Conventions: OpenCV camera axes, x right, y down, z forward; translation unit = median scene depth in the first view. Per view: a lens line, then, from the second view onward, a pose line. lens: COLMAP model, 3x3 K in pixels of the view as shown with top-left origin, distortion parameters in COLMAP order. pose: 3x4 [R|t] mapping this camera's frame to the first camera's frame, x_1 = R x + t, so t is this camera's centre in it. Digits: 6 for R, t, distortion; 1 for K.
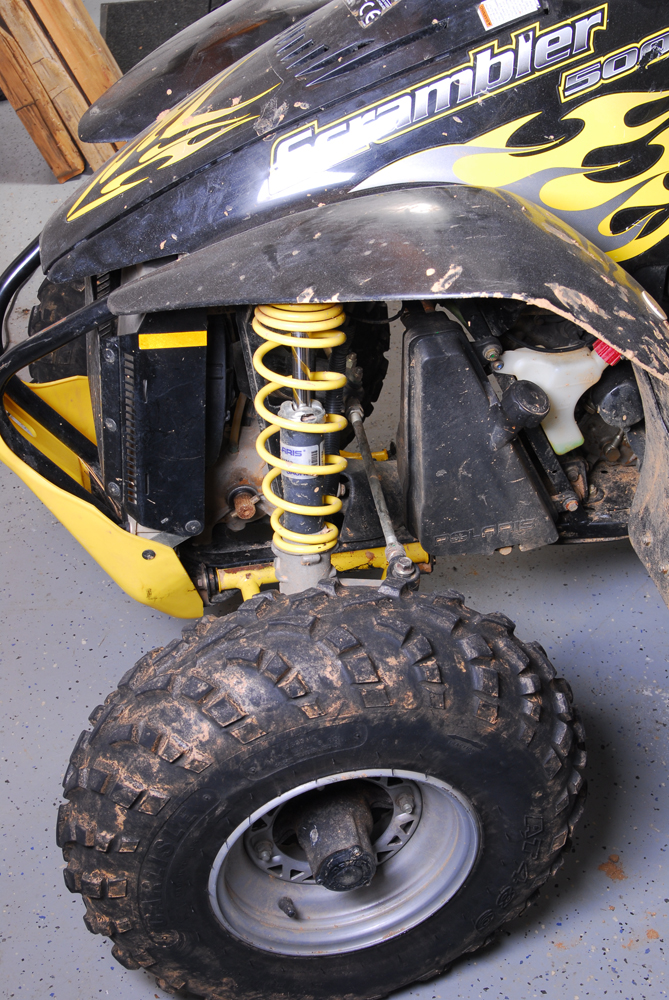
lens RADIAL K [[1524.5, 0, 336.3], [0, 1524.5, 496.1], [0, 0, 1]] dist [0.005011, 0.000000]
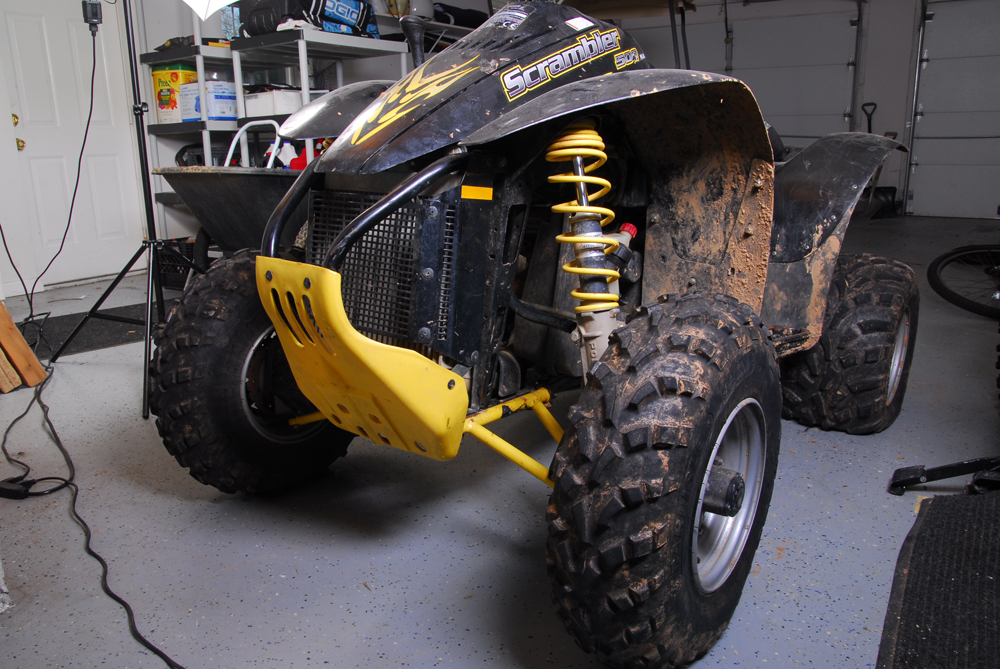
lens RADIAL K [[794.8, 0, 499.9], [0, 794.8, 335.6], [0, 0, 1]] dist [-0.085960, 0.002016]
pose [[0.752532, -0.111034, 0.649128, -0.607169], [0.371103, 0.885780, -0.278706, 0.236811], [-0.544039, 0.450628, 0.707782, 0.548256]]
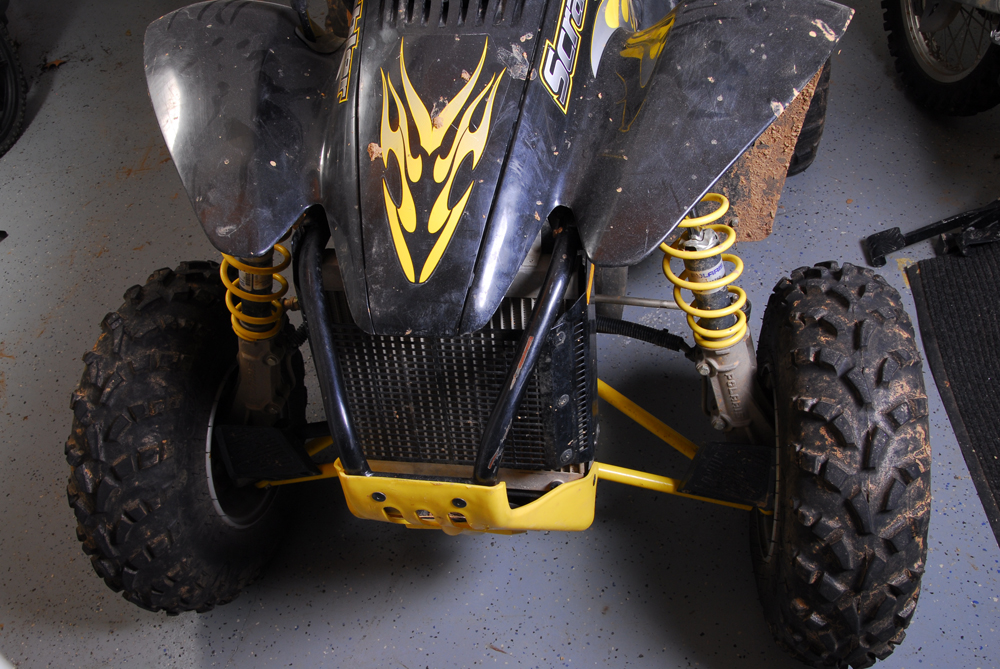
lens RADIAL K [[974.2, 0, 502.1], [0, 974.2, 341.5], [0, 0, 1]] dist [-0.056735, 0.000000]
pose [[0.343136, -0.647832, 0.680126, -0.638804], [0.643604, 0.689552, 0.332102, -0.349504], [-0.684128, 0.323775, 0.653558, 0.639501]]
